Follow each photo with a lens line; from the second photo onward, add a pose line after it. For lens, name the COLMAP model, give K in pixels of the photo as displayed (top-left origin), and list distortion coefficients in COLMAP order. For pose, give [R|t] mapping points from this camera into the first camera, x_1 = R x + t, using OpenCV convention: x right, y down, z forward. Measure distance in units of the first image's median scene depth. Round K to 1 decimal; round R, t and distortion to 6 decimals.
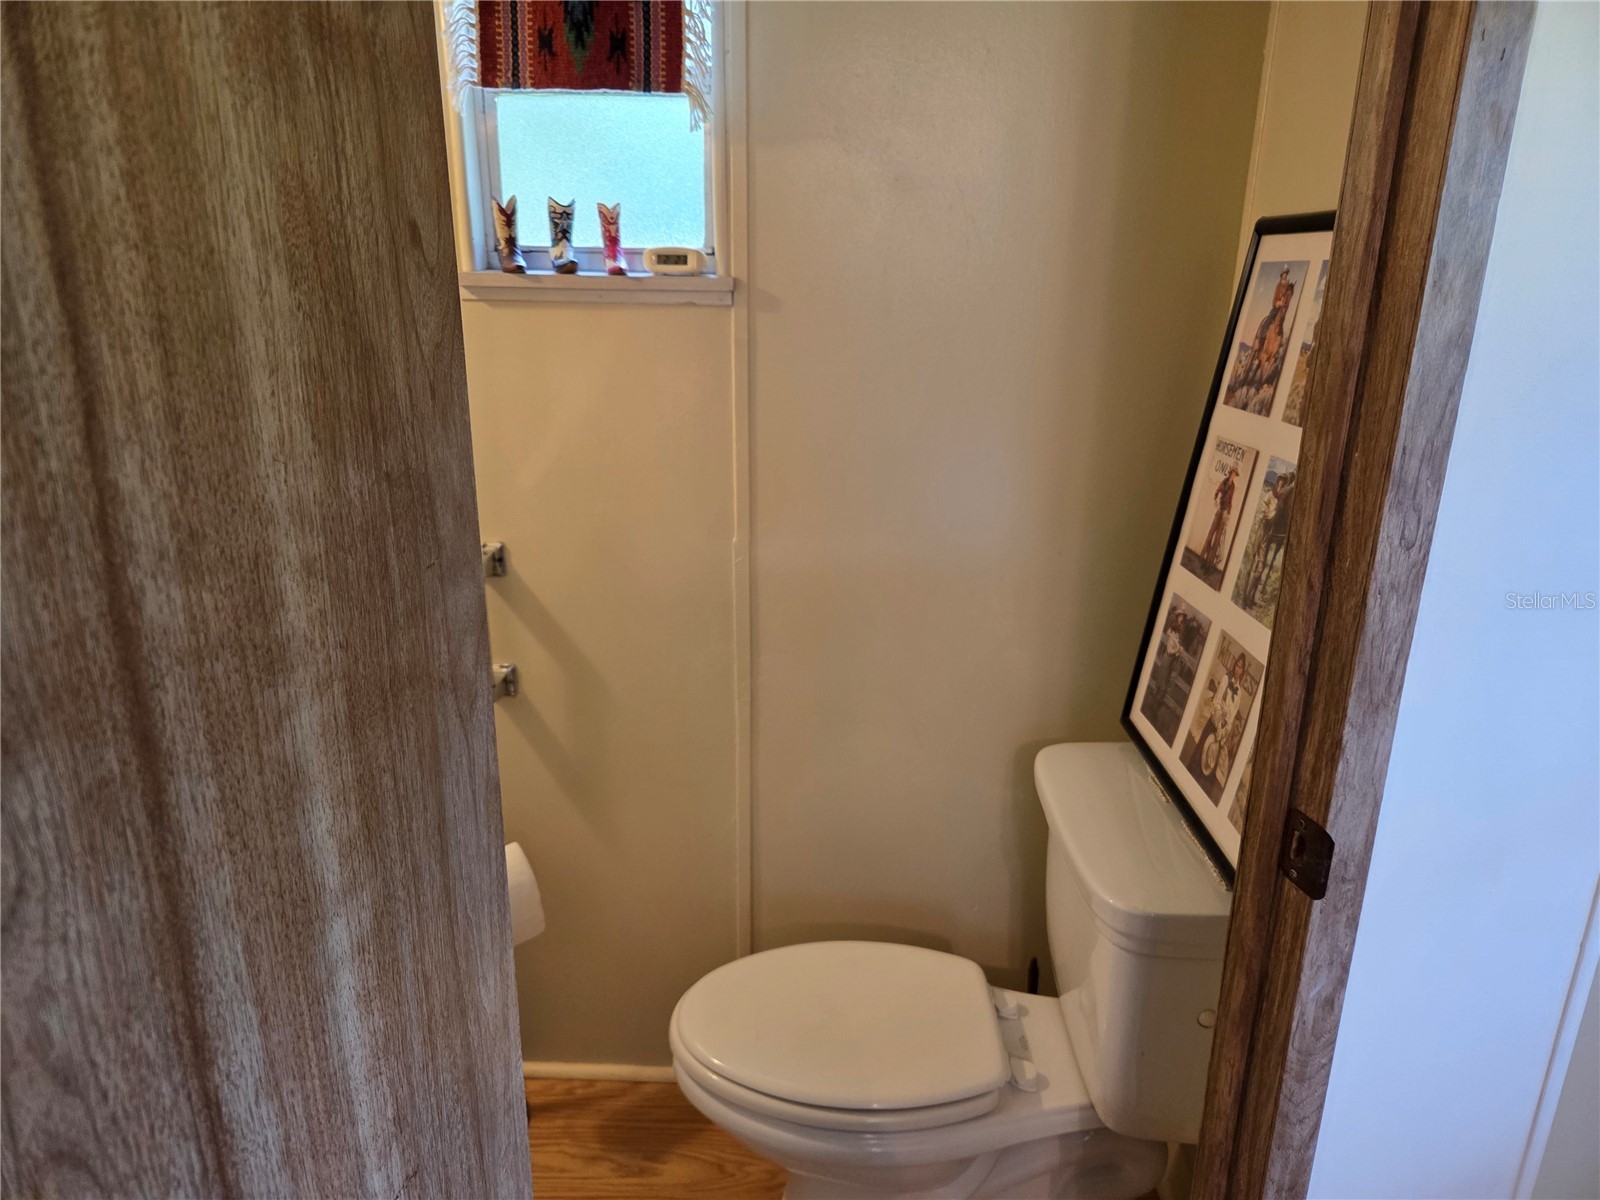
lens RADIAL K [[1072.4, 0, 789.0], [0, 1072.4, 603.8], [0, 0, 1]] dist [0.076929, -0.069354]
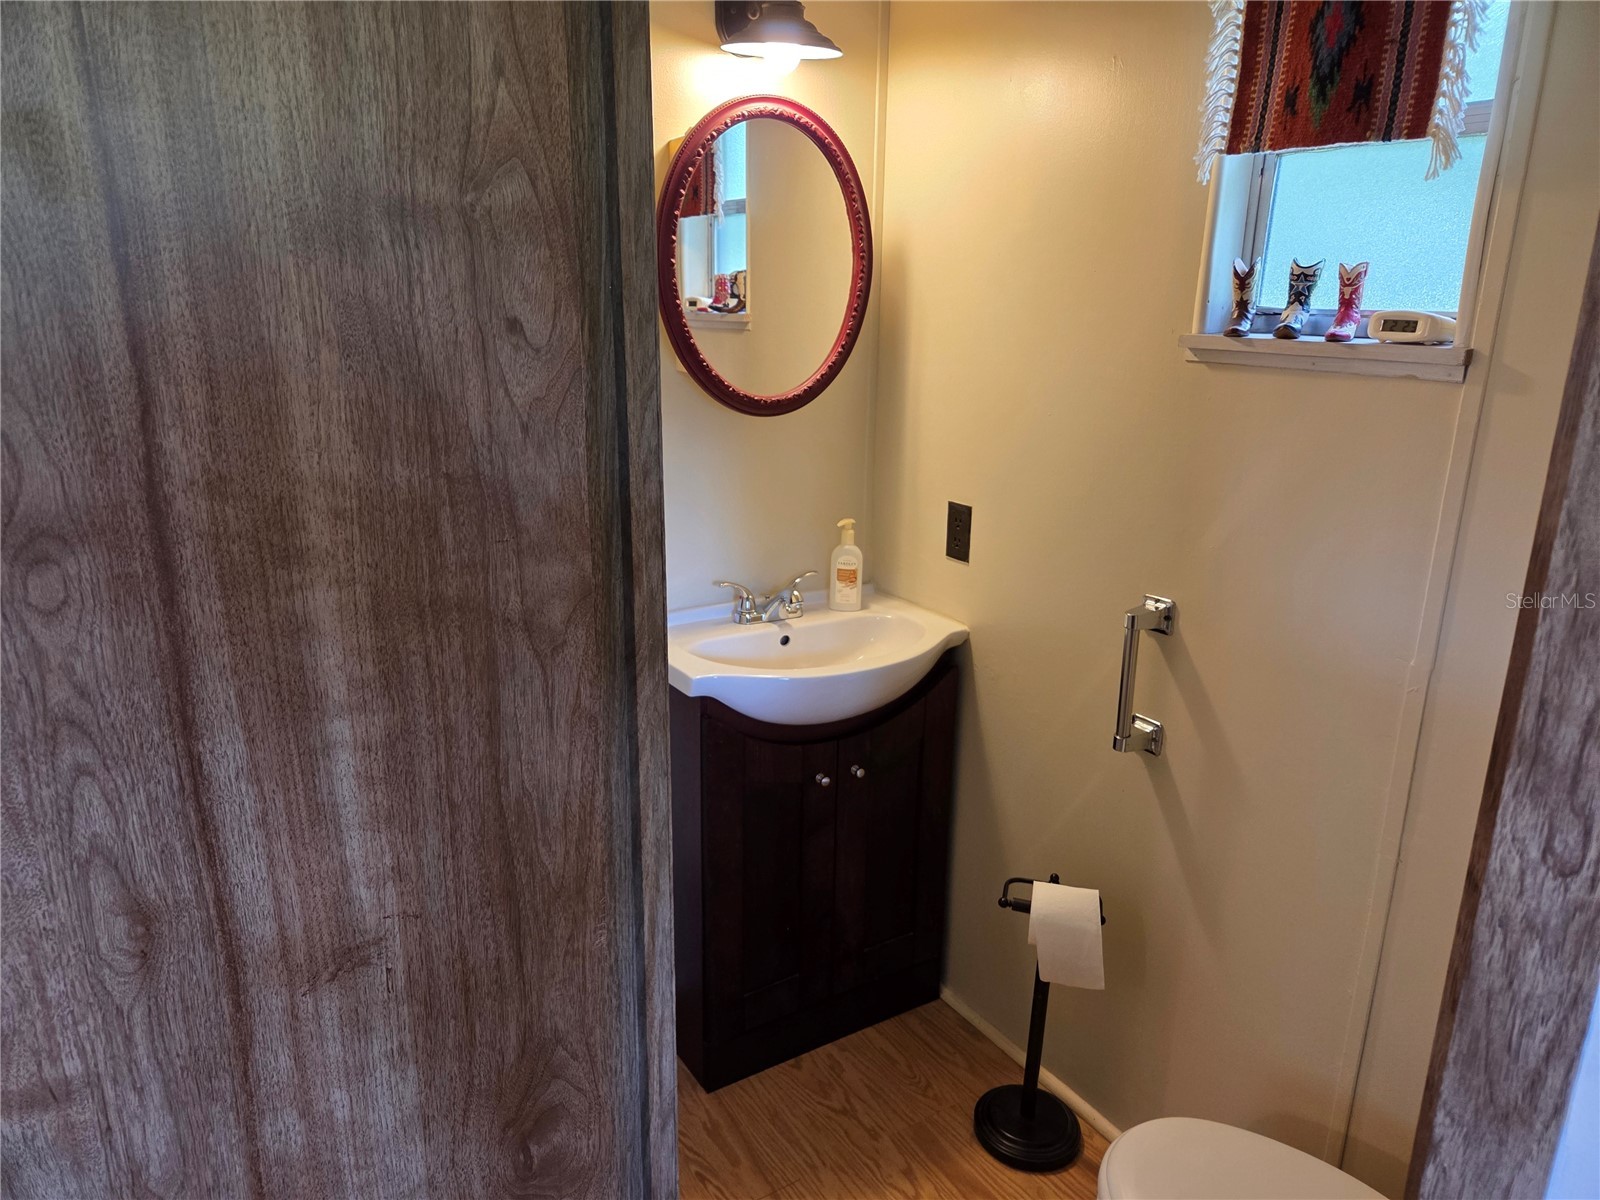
lens RADIAL K [[1072.4, 0, 789.0], [0, 1072.4, 603.8], [0, 0, 1]] dist [0.076929, -0.069354]
pose [[0.565371, 0.232747, -0.791318, 1.291955], [-0.261385, 0.960474, 0.095750, -0.233564], [0.782326, 0.152704, 0.603861, 0.490305]]
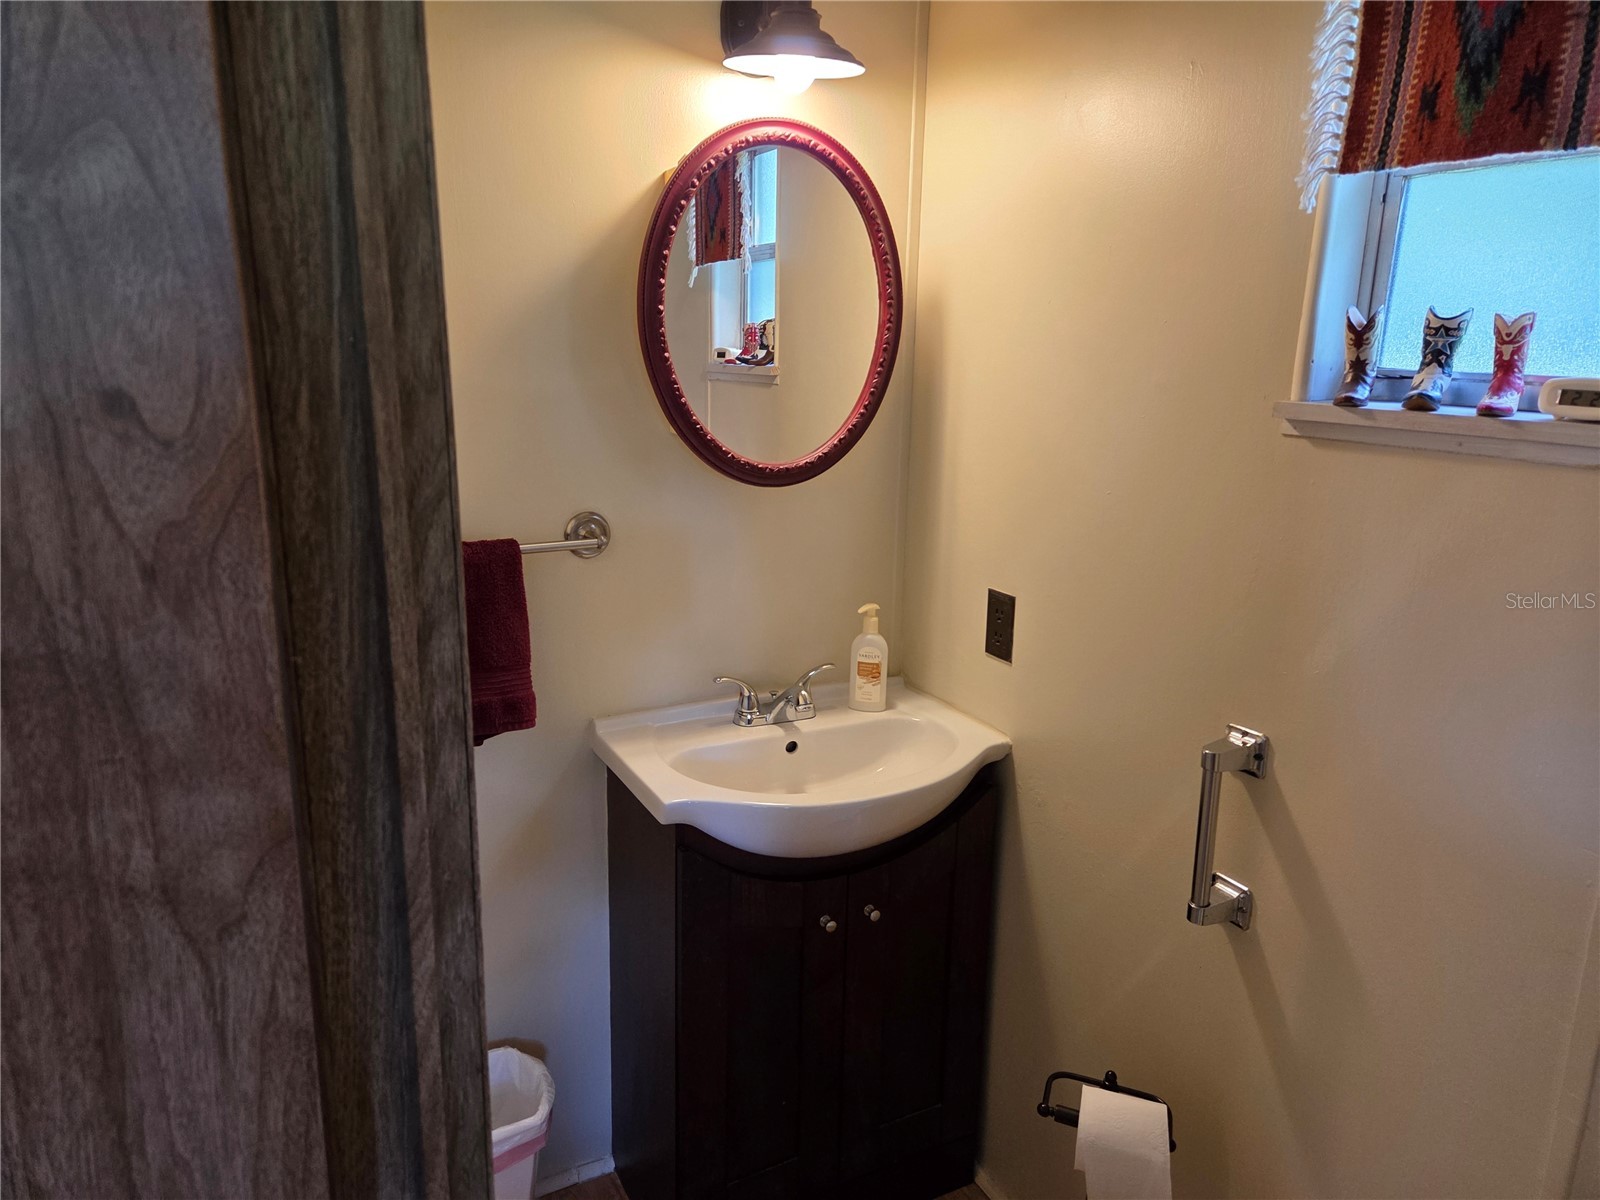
lens RADIAL K [[1071.1, 0, 785.6], [0, 1071.1, 587.8], [0, 0, 1]] dist [0.079876, -0.064731]
pose [[0.503071, 0.200582, -0.840646, 0.785360], [-0.280209, 0.958005, 0.060898, -0.444586], [0.817559, 0.204921, 0.538150, 1.099413]]
